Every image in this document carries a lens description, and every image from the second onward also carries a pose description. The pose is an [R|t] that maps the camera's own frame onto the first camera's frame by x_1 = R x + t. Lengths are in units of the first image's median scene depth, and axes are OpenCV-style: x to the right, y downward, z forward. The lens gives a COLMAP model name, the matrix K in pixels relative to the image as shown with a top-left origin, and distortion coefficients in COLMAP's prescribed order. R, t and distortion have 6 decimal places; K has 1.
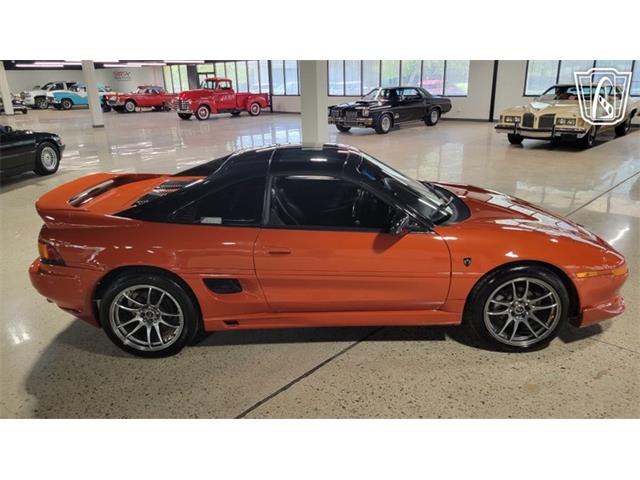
lens RADIAL K [[458.0, 0, 321.4], [0, 458.0, 230.9], [0, 0, 1]] dist [0.040124, -0.002120]
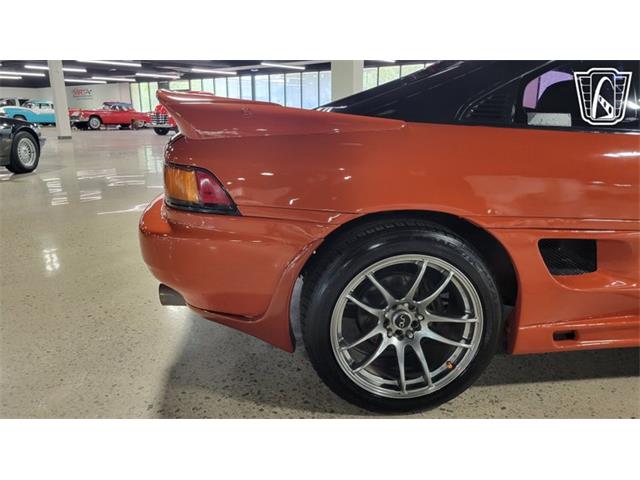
lens RADIAL K [[458.0, 0, 321.4], [0, 458.0, 230.9], [0, 0, 1]] dist [0.040124, -0.002120]
pose [[0.995174, -0.002337, 0.098097, -0.158716], [0.009349, 0.997427, -0.071082, 0.038131], [-0.097678, 0.071656, 0.992635, 0.165841]]
